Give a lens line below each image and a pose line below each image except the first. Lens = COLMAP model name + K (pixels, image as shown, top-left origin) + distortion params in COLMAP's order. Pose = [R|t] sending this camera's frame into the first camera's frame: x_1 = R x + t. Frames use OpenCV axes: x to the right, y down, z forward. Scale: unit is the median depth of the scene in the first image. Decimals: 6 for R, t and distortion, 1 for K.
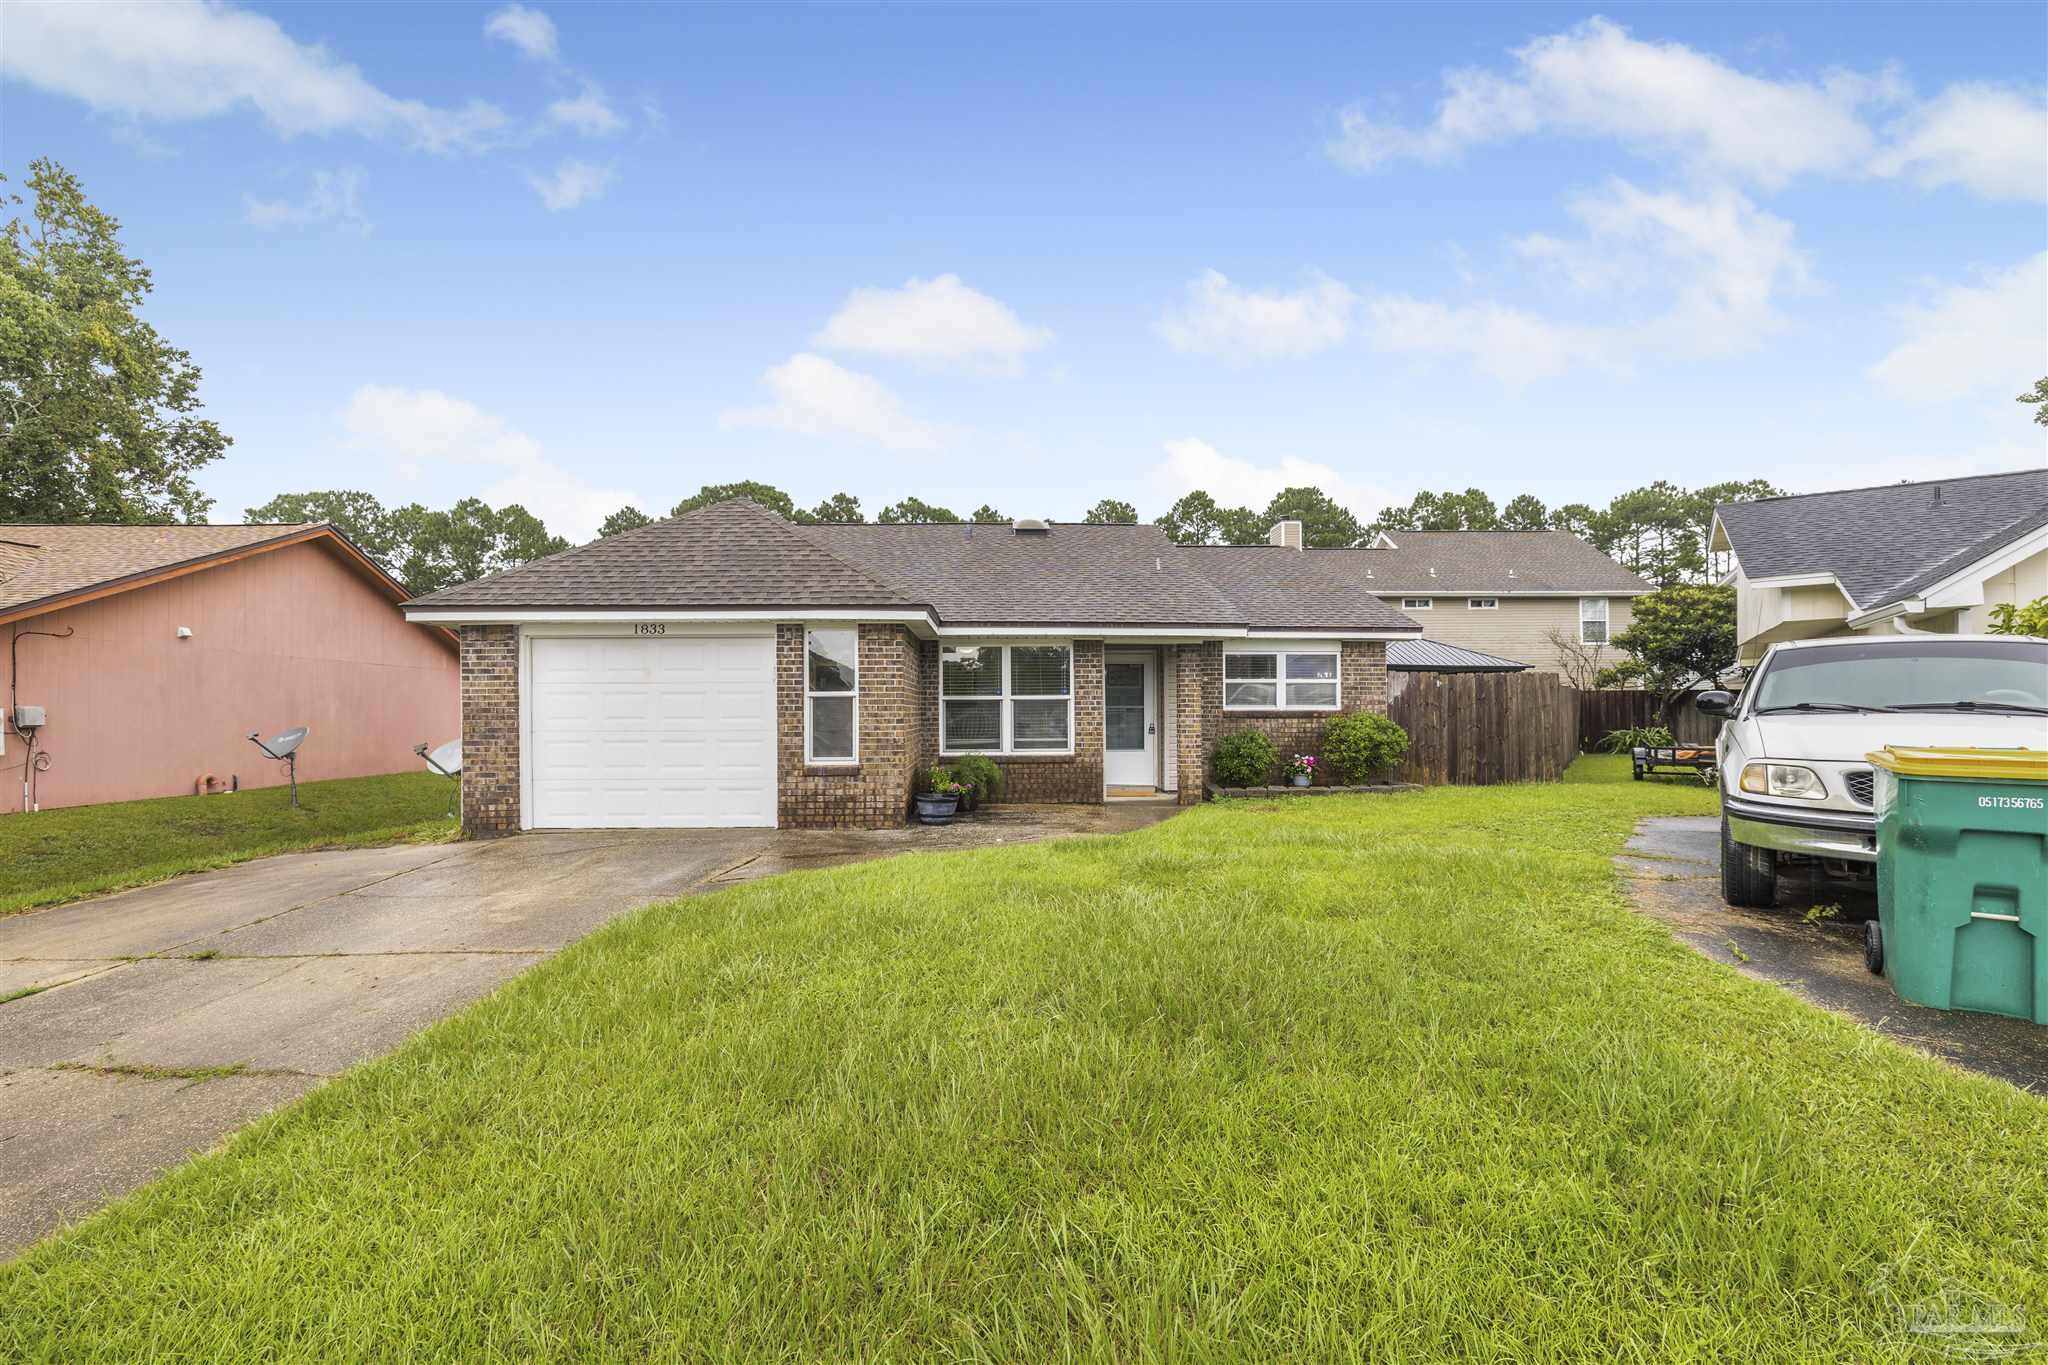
lens RADIAL K [[876.9, 0, 1016.3], [0, 876.9, 691.1], [0, 0, 1]] dist [-0.000877, 0.000127]
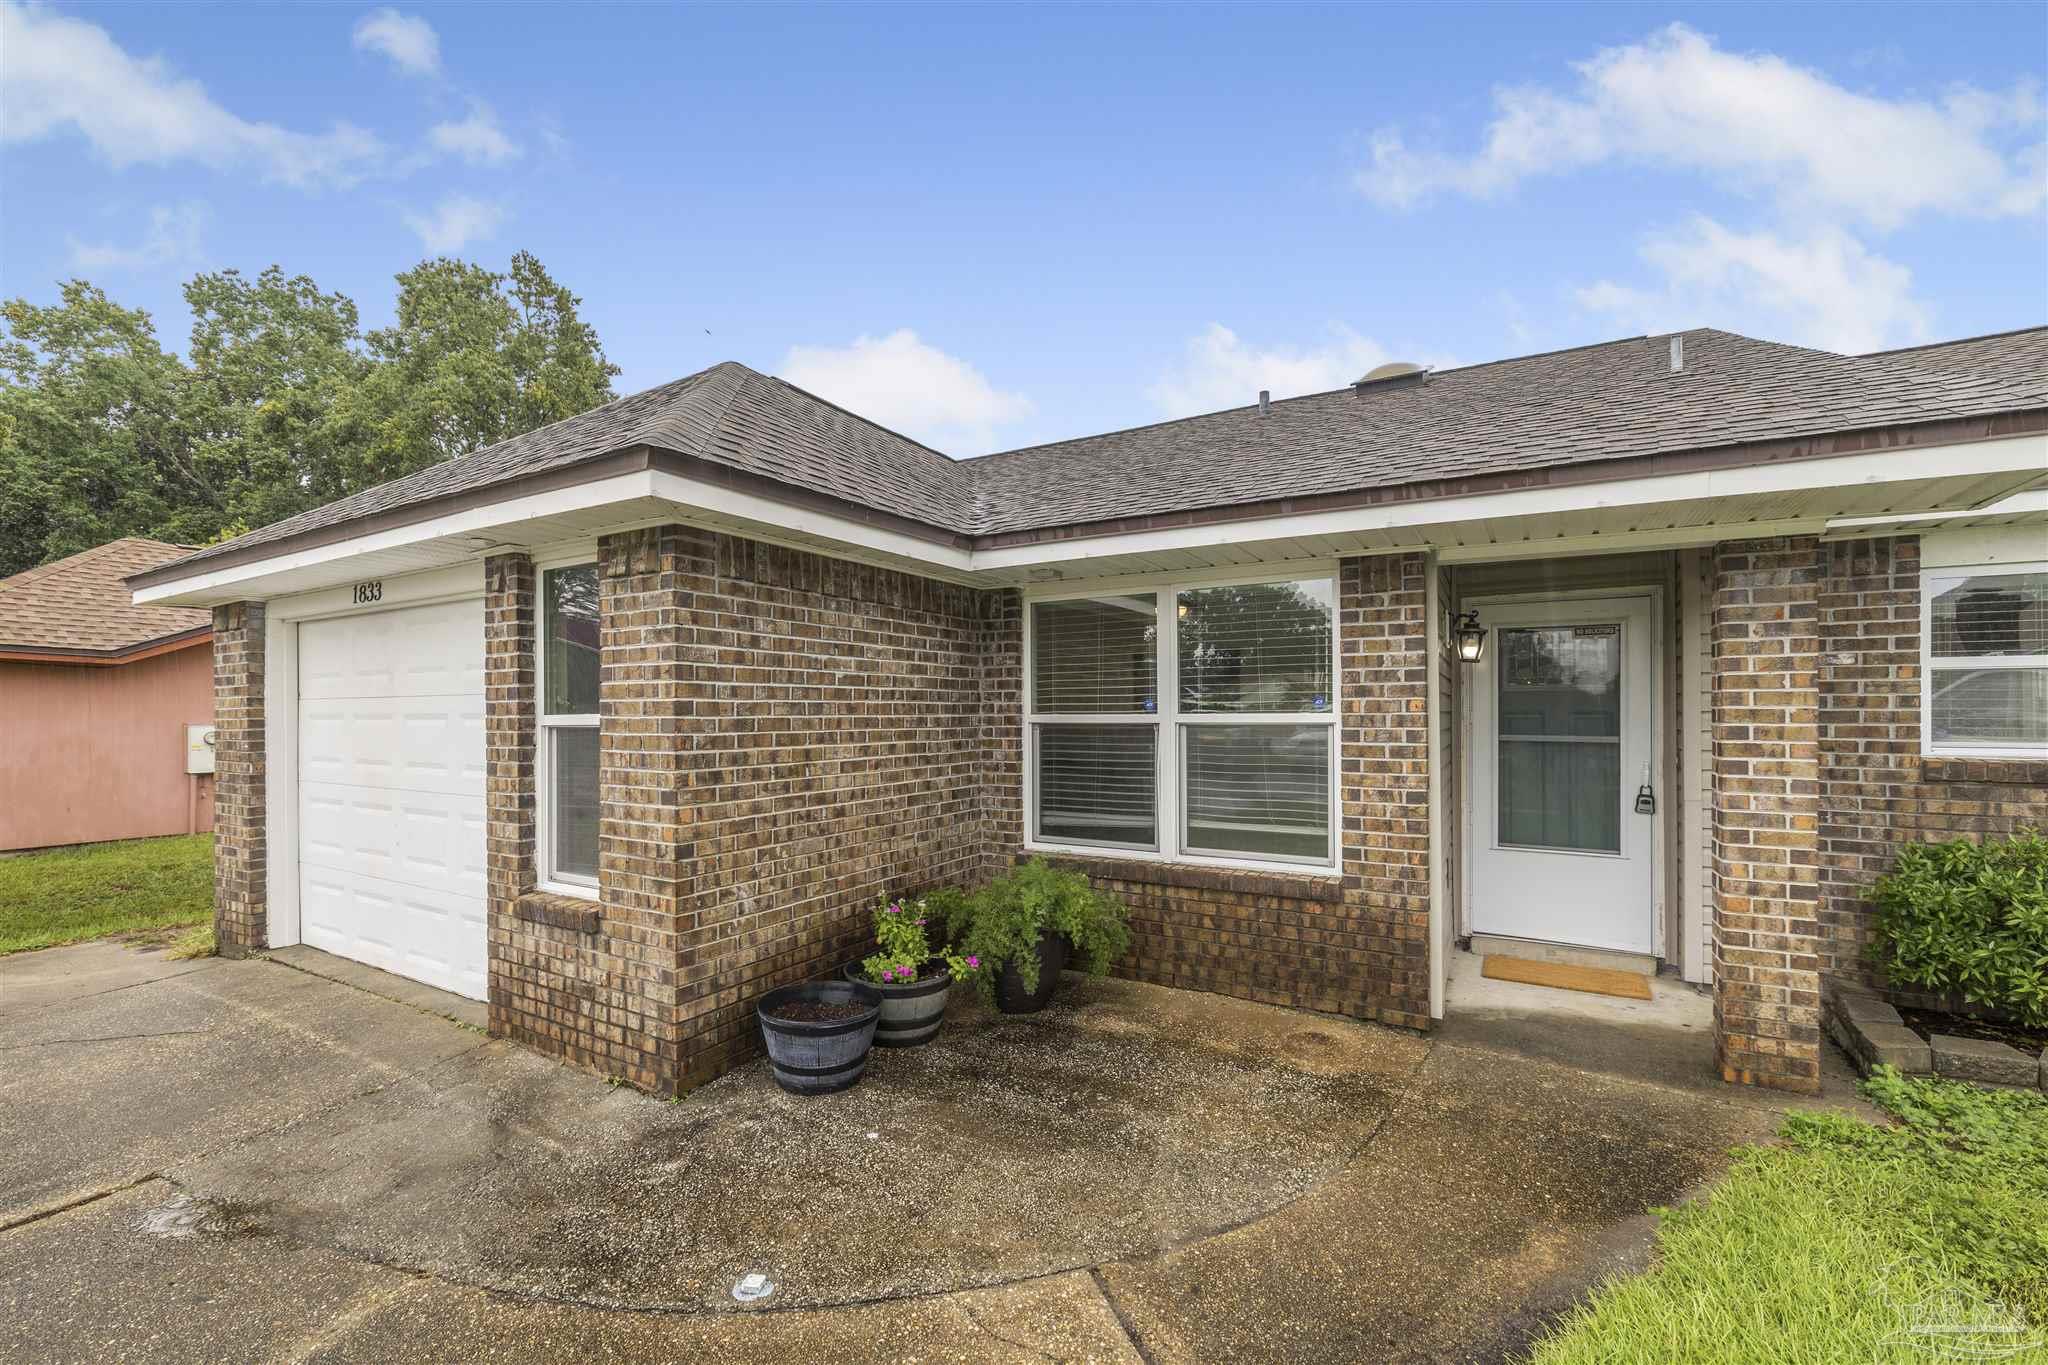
lens RADIAL K [[869.3, 0, 1016.3], [0, 869.3, 707.9], [0, 0, 1]] dist [0.002245, 0.000385]
pose [[0.846582, -0.001505, -0.532255, 0.128534], [0.011987, 0.999796, 0.016239, -0.004710], [0.532123, -0.020128, 0.846428, 0.565237]]
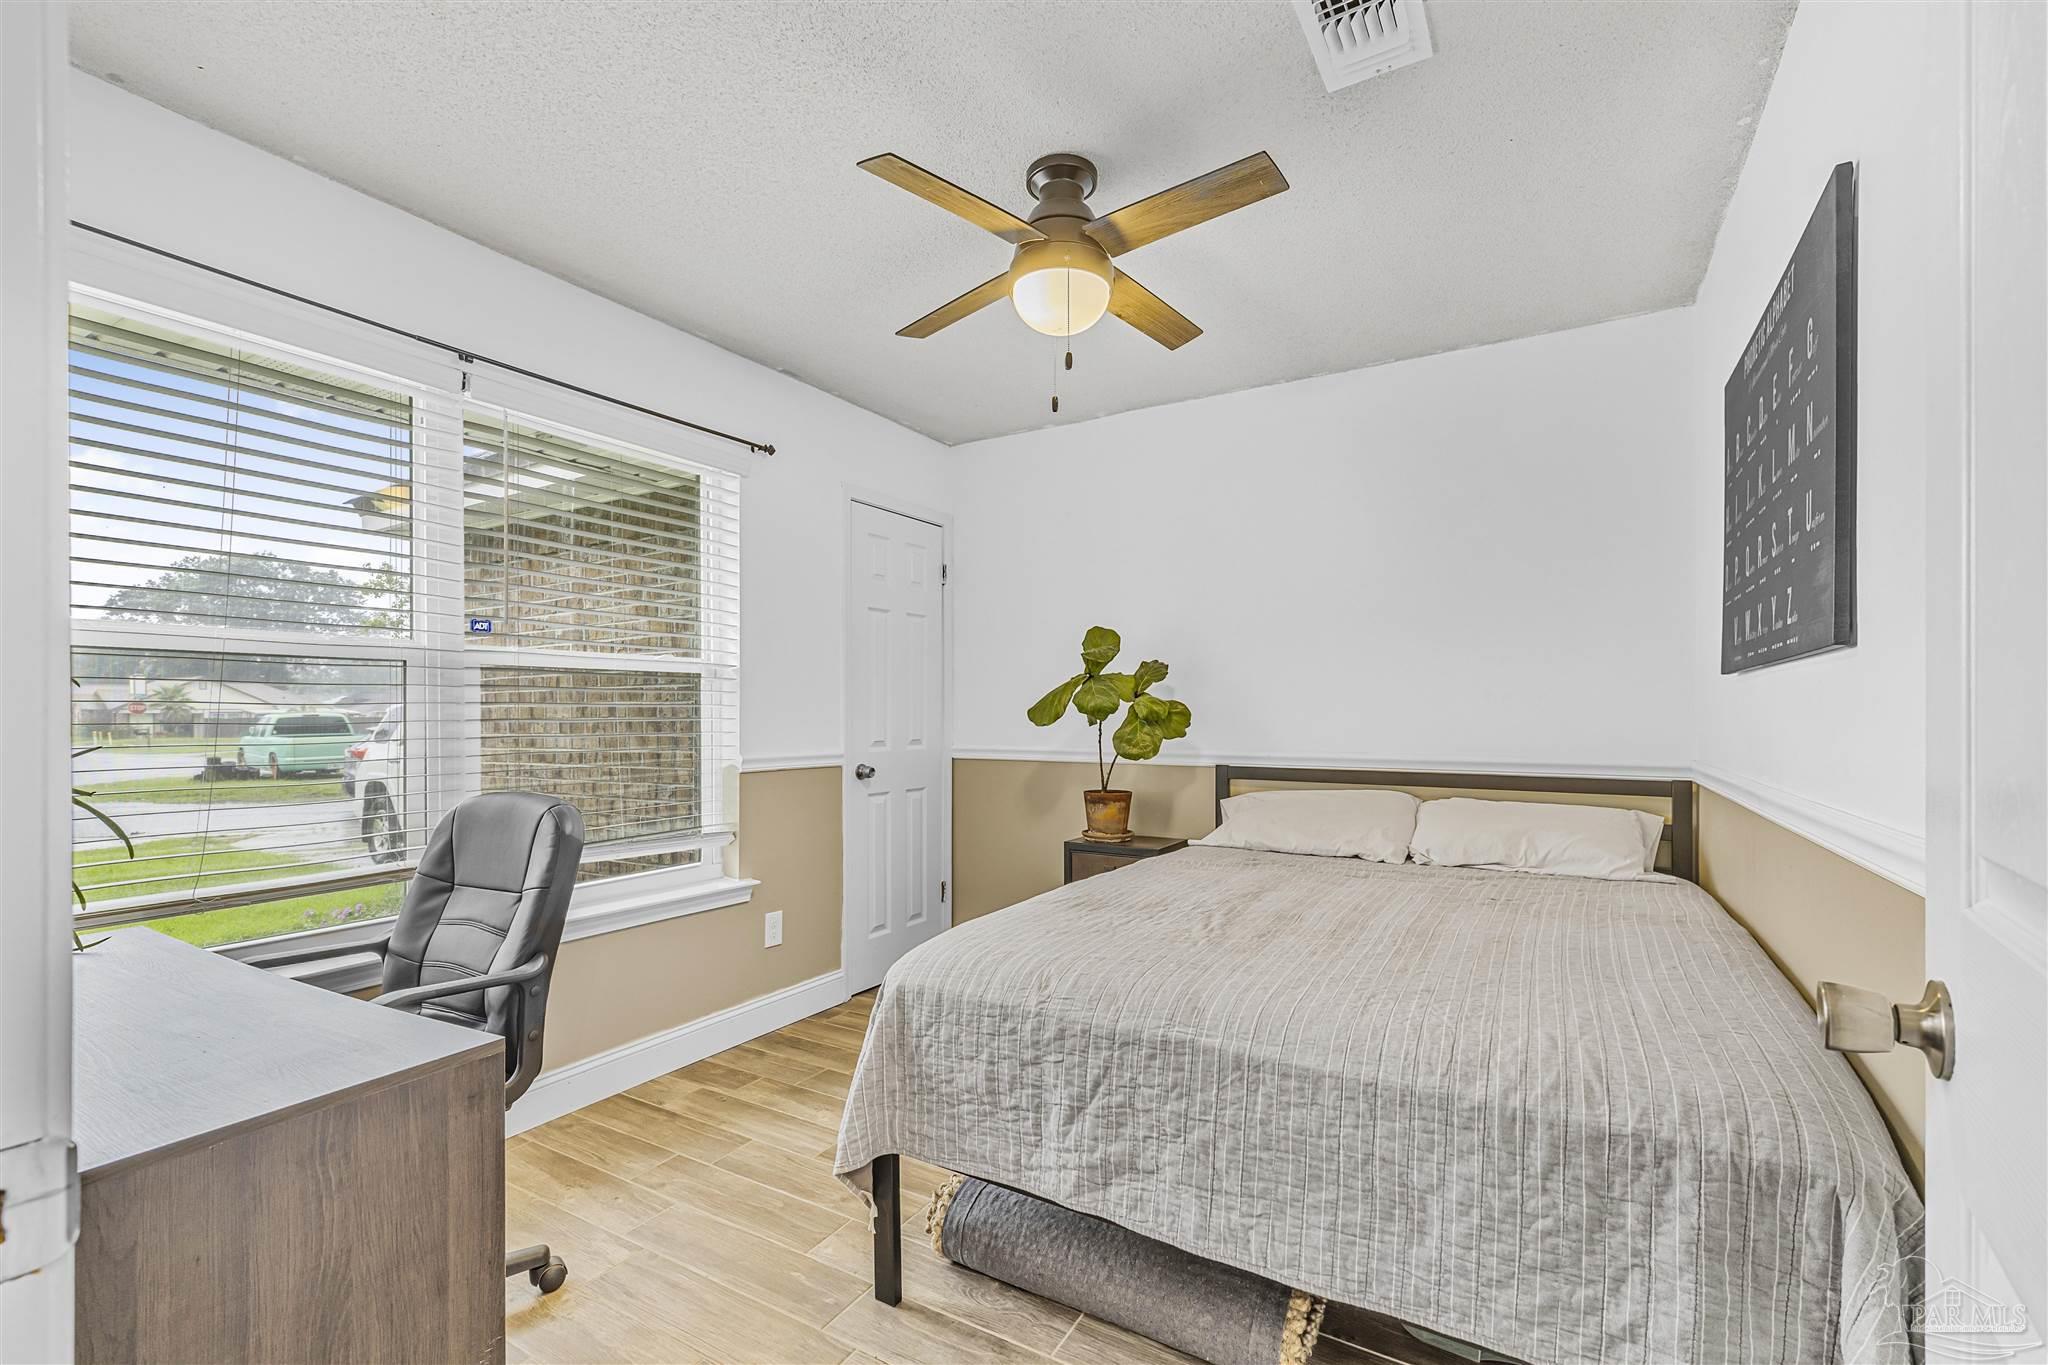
lens RADIAL K [[869.3, 0, 1016.3], [0, 869.3, 707.9], [0, 0, 1]] dist [0.002245, 0.000385]
pose [[-0.534193, 0.003090, -0.845357, 0.080311], [0.029011, 0.999471, -0.014679, 0.023707], [0.844865, -0.032366, -0.534000, 1.105717]]
